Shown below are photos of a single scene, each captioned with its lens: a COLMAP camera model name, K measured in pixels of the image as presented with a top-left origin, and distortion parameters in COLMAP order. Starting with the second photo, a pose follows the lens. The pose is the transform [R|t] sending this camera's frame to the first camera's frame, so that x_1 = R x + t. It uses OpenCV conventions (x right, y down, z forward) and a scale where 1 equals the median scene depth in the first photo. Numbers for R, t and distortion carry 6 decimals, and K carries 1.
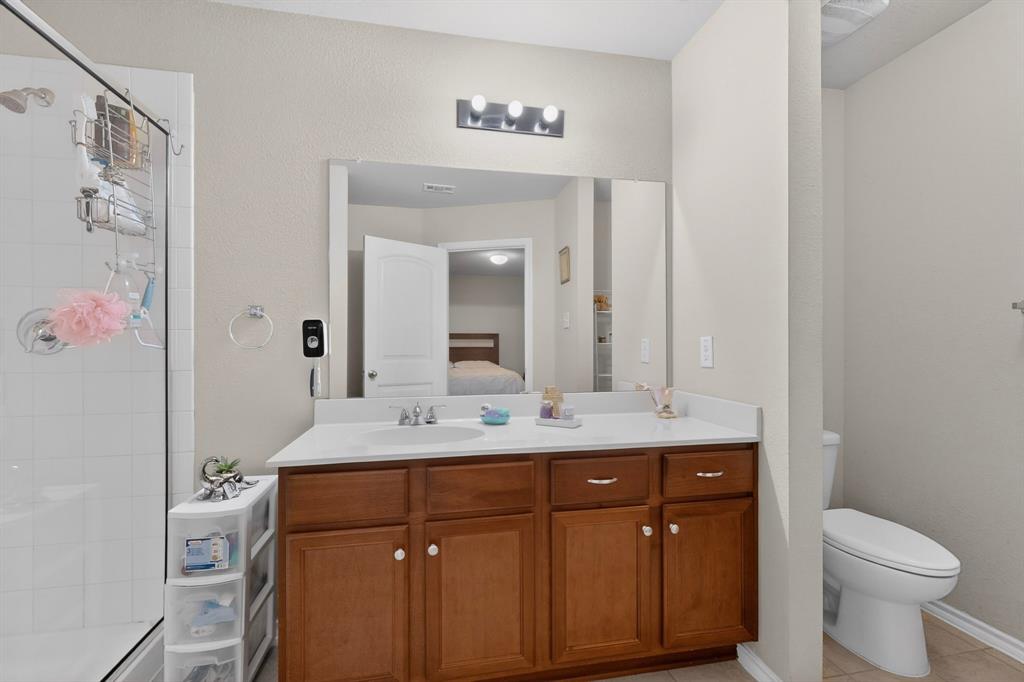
lens RADIAL K [[444.4, 0, 511.3], [0, 444.4, 341.4], [0, 0, 1]] dist [0.010806, -0.003854]
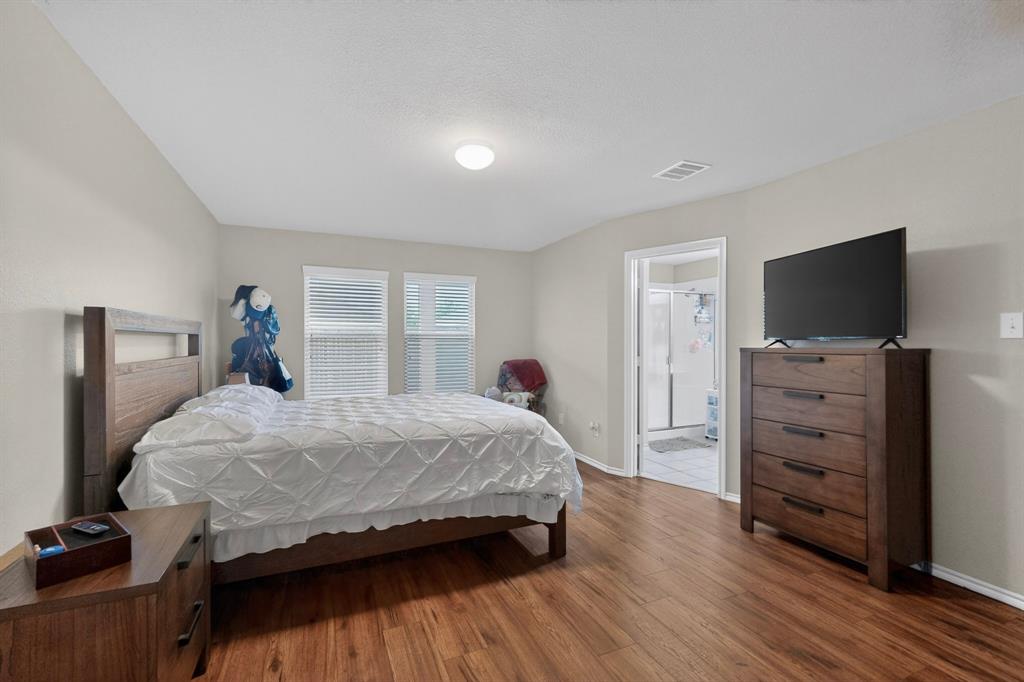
lens RADIAL K [[444.4, 0, 511.2], [0, 444.4, 343.1], [0, 0, 1]] dist [0.010806, -0.003854]
pose [[0.216933, -0.000798, -0.976186, 2.909689], [0.002455, 0.999997, -0.000272, -0.071570], [0.976183, -0.002337, 0.216934, -1.711585]]
